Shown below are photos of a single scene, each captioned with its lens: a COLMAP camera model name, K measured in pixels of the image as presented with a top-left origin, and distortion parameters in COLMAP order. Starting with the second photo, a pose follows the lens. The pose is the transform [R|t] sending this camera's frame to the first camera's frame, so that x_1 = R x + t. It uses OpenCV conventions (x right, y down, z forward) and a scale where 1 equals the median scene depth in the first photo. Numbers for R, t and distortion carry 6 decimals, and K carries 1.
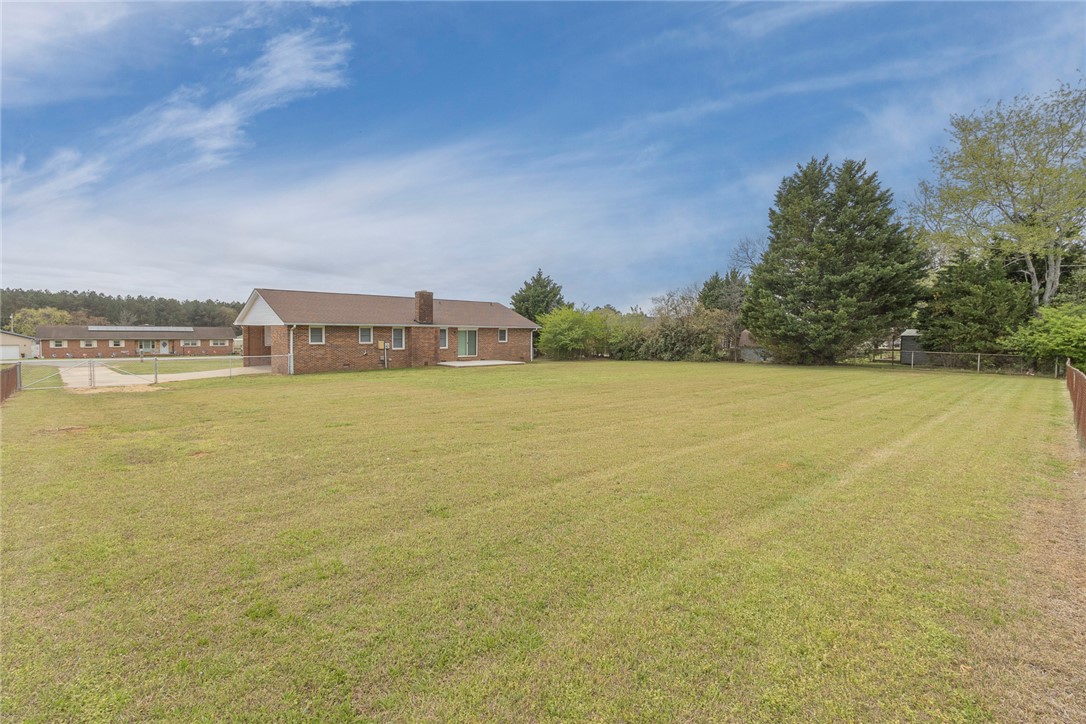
lens RADIAL K [[493.2, 0, 543.0], [0, 493.2, 362.0], [0, 0, 1]] dist [0.011161, 0.000018]
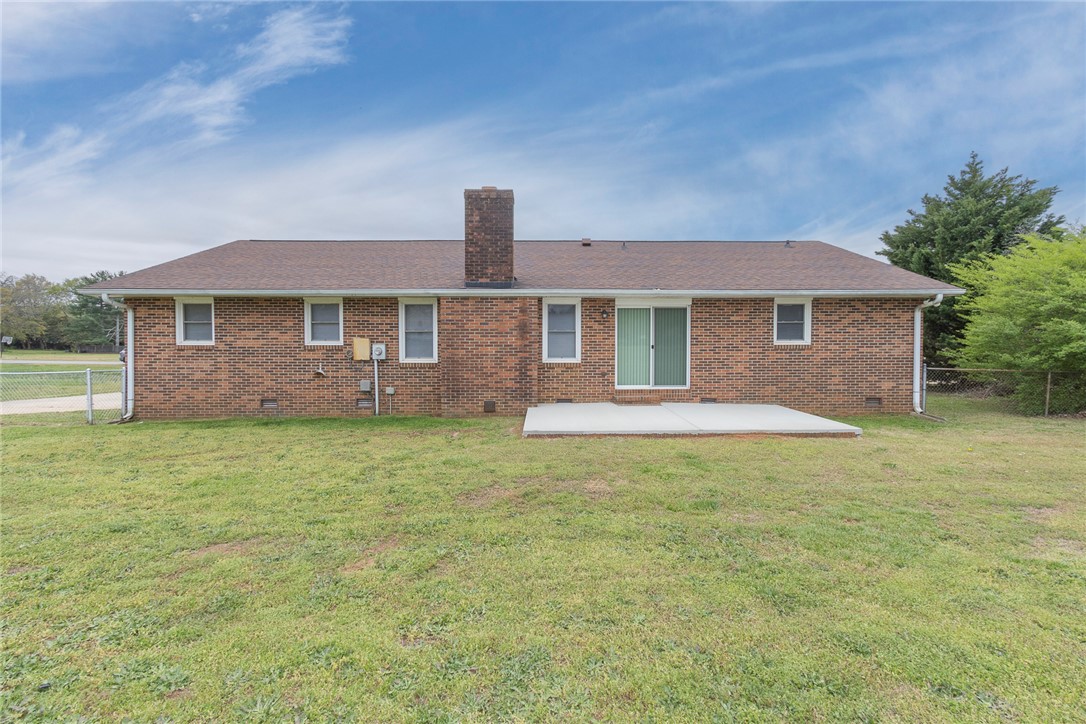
lens RADIAL K [[487.8, 0, 537.4], [0, 487.8, 345.2], [0, 0, 1]] dist [0.002872, 0.000213]
pose [[0.734413, 0.016733, -0.678497, 0.007207], [-0.035119, 0.999294, -0.013368, -0.032164], [0.677794, 0.033646, 0.734482, 0.710706]]
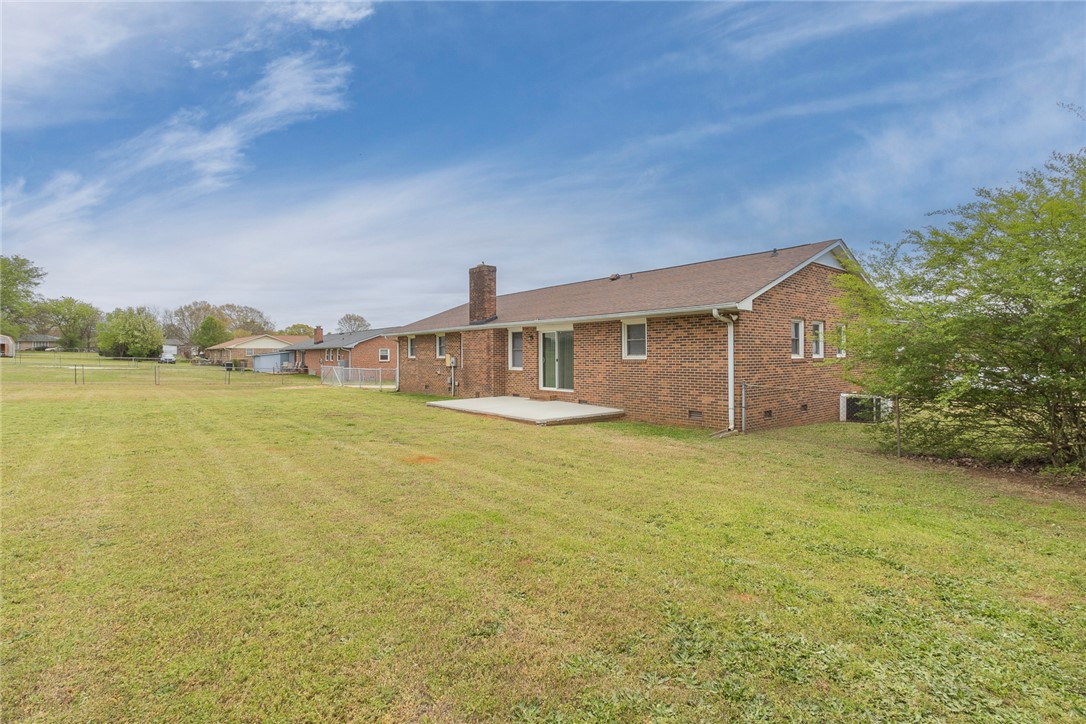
lens RADIAL K [[496.1, 0, 544.7], [0, 496.1, 328.8], [0, 0, 1]] dist [0.002818, 0.000140]
pose [[-0.052661, -0.044553, -0.997618, 0.288524], [-0.040670, 0.998271, -0.042435, -0.046553], [0.997784, 0.038338, -0.054382, 1.003558]]
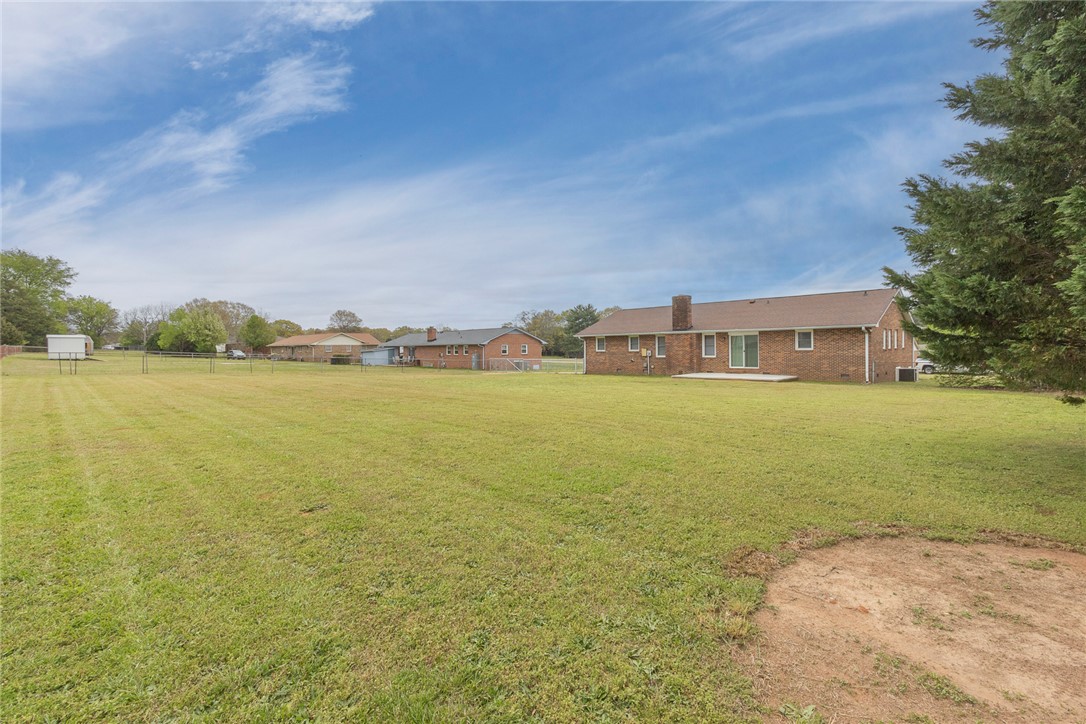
lens RADIAL K [[493.2, 0, 543.0], [0, 493.2, 362.0], [0, 0, 1]] dist [0.011161, 0.000018]
pose [[0.022937, 0.033803, -0.999165, 0.630265], [-0.033236, 0.998902, 0.033031, -0.036132], [0.999184, 0.032451, 0.024035, 0.652192]]
